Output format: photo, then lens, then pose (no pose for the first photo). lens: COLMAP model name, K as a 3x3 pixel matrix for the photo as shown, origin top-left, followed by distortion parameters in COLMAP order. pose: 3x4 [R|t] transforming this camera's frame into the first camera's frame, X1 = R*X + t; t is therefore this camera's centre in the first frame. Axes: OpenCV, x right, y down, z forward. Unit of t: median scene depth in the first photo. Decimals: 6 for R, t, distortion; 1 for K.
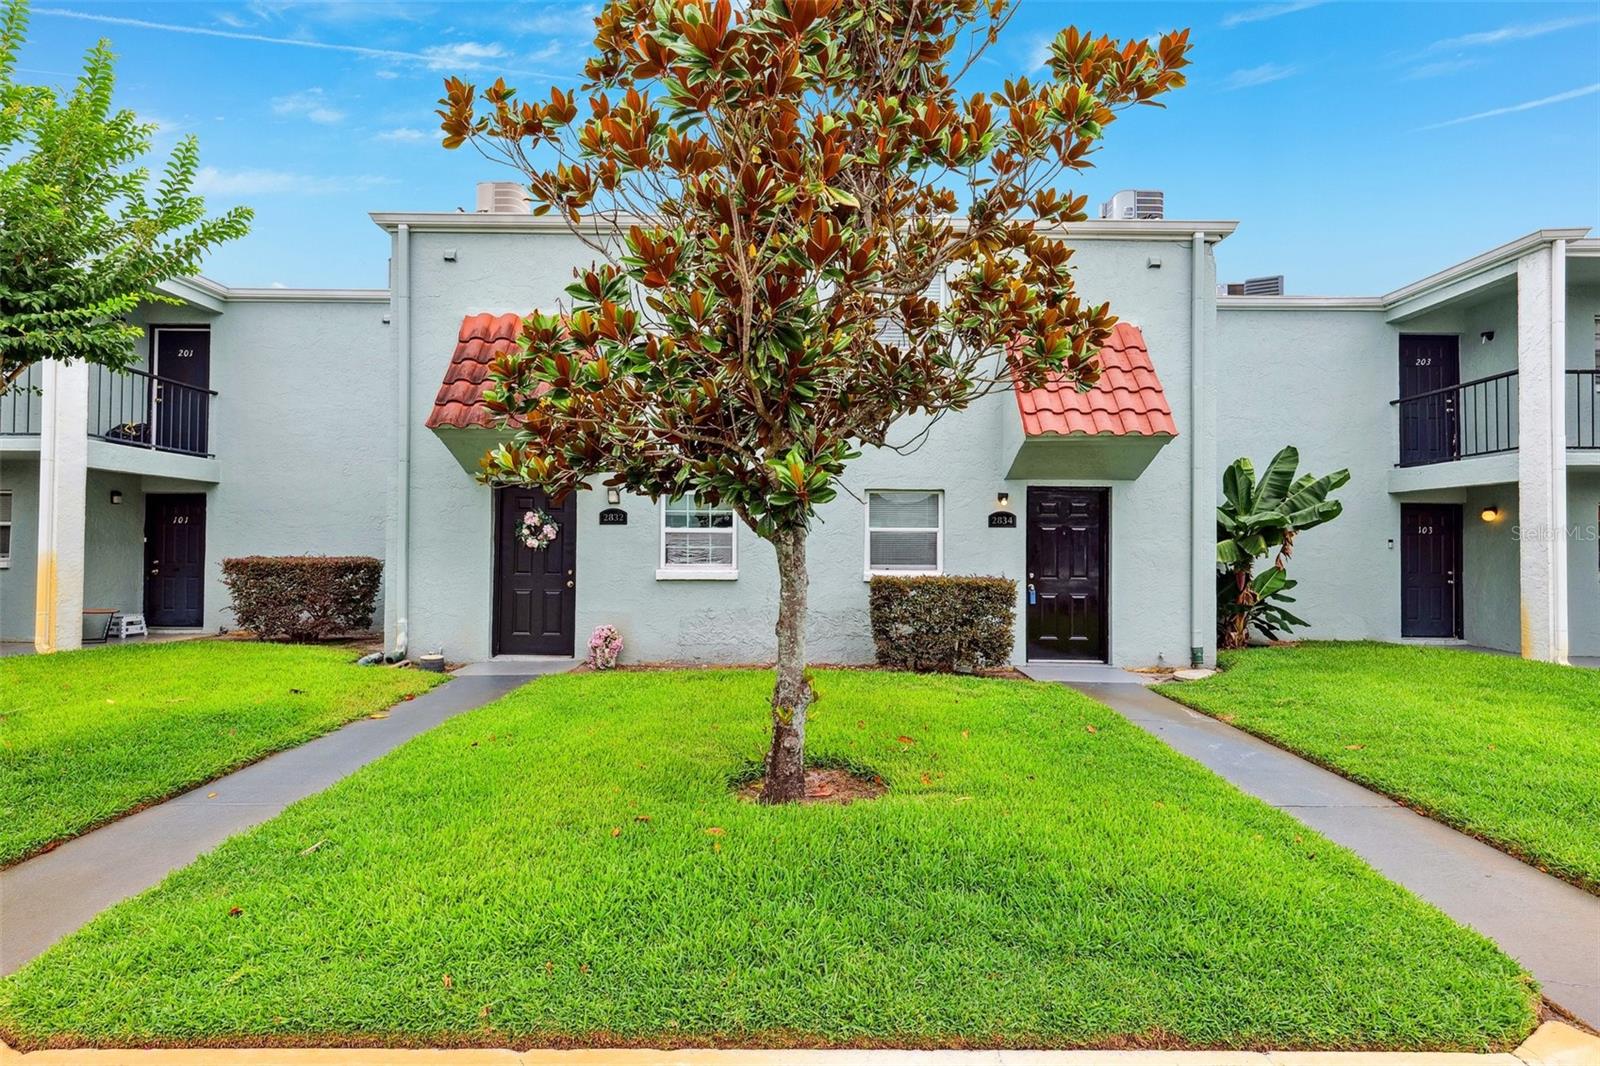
lens RADIAL K [[886.7, 0, 799.9], [0, 886.7, 530.6], [0, 0, 1]] dist [-0.002176, -0.000108]
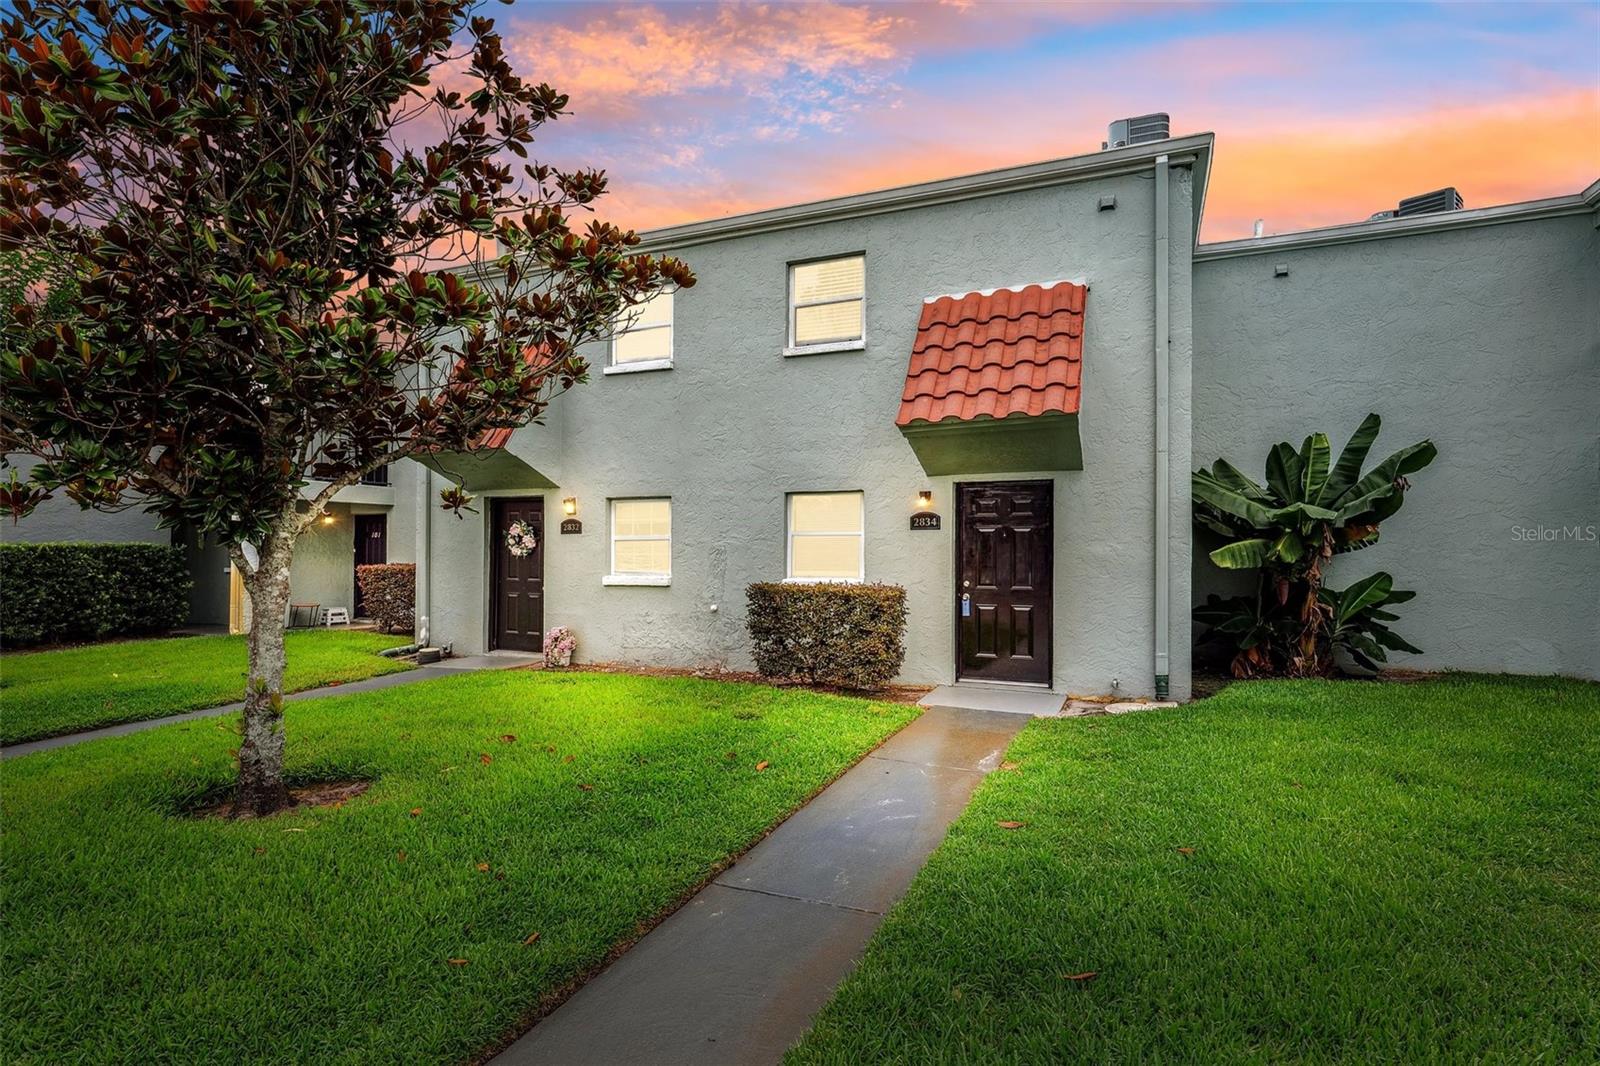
lens RADIAL K [[824.5, 0, 801.1], [0, 824.5, 537.8], [0, 0, 1]] dist [0.005525, 0.001098]
pose [[0.917336, -0.015022, -0.397830, 0.444627], [0.016714, 0.999860, 0.000787, 0.001887], [0.397763, -0.007371, 0.917459, 0.184049]]
